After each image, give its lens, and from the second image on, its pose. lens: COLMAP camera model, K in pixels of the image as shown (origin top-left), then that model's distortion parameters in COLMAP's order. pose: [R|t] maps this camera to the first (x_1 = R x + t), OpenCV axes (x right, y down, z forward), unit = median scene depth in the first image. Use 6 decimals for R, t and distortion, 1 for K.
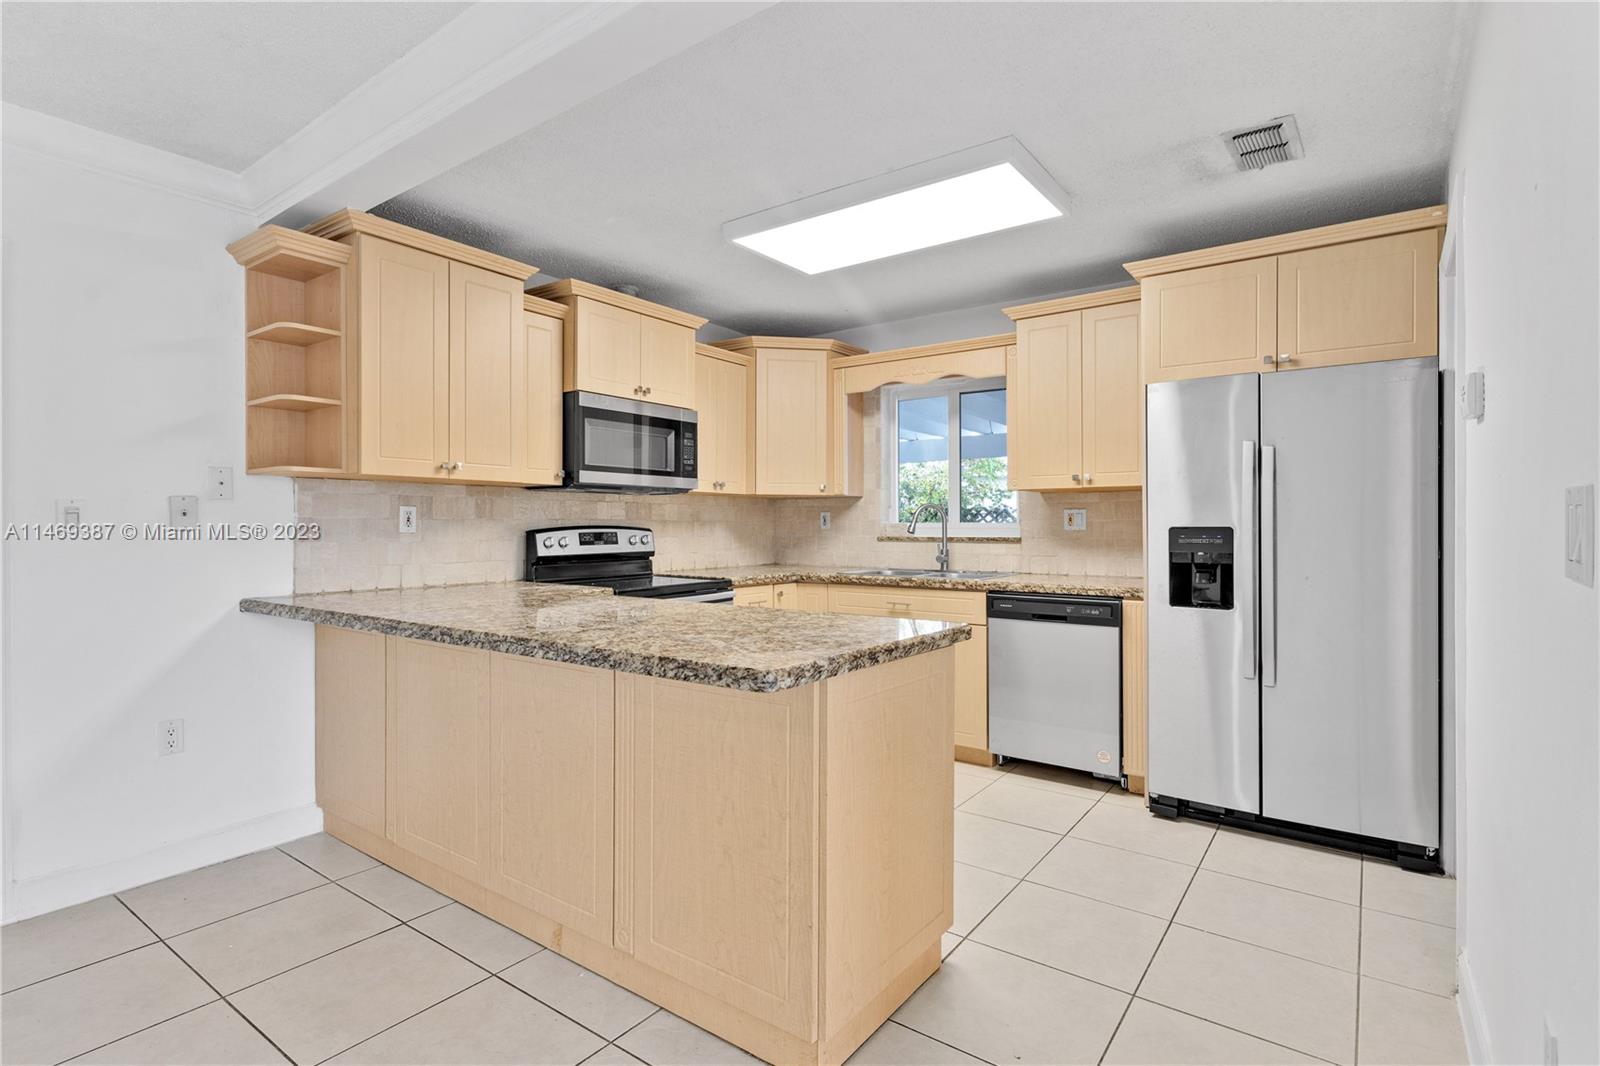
lens RADIAL K [[776.7, 0, 800.0], [0, 776.7, 533.0], [0, 0, 1]] dist [-0.002388, -0.000358]
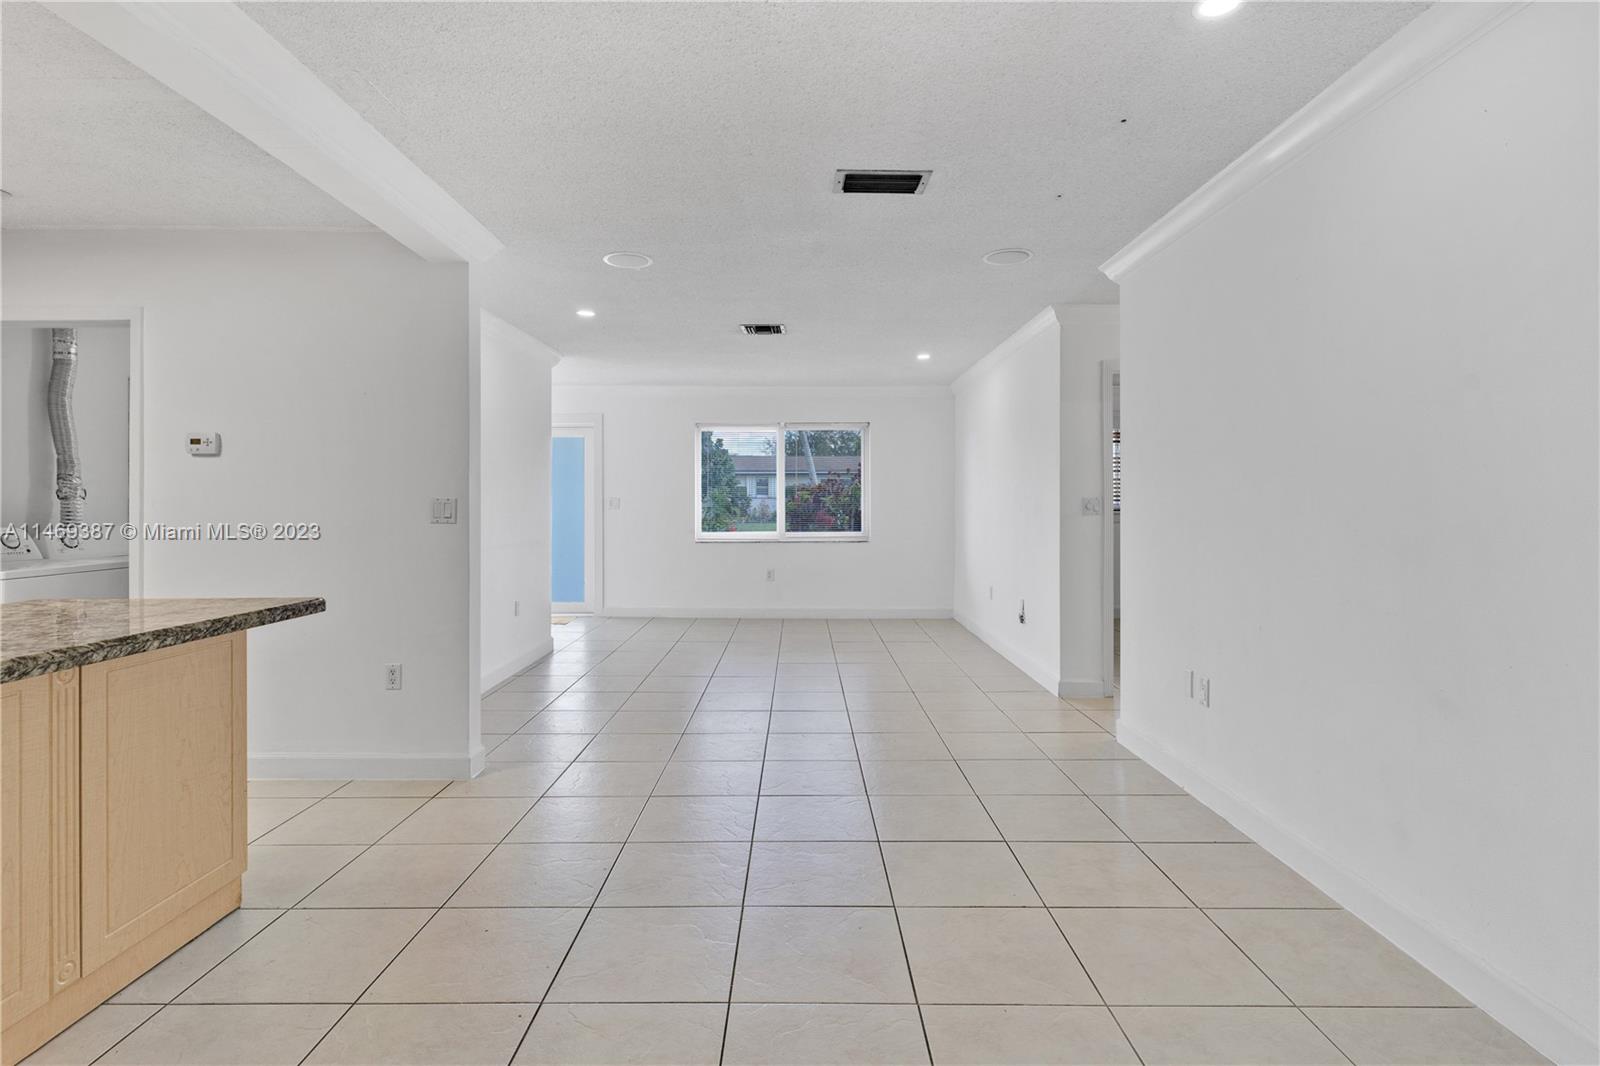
lens RADIAL K [[786.5, 0, 801.8], [0, 786.5, 502.4], [0, 0, 1]] dist [-0.004836, -0.000327]
pose [[-0.585801, 0.003465, 0.810447, -1.652171], [0.007719, 0.999969, 0.001304, -0.016846], [-0.810418, 0.007020, -0.585810, 0.951831]]
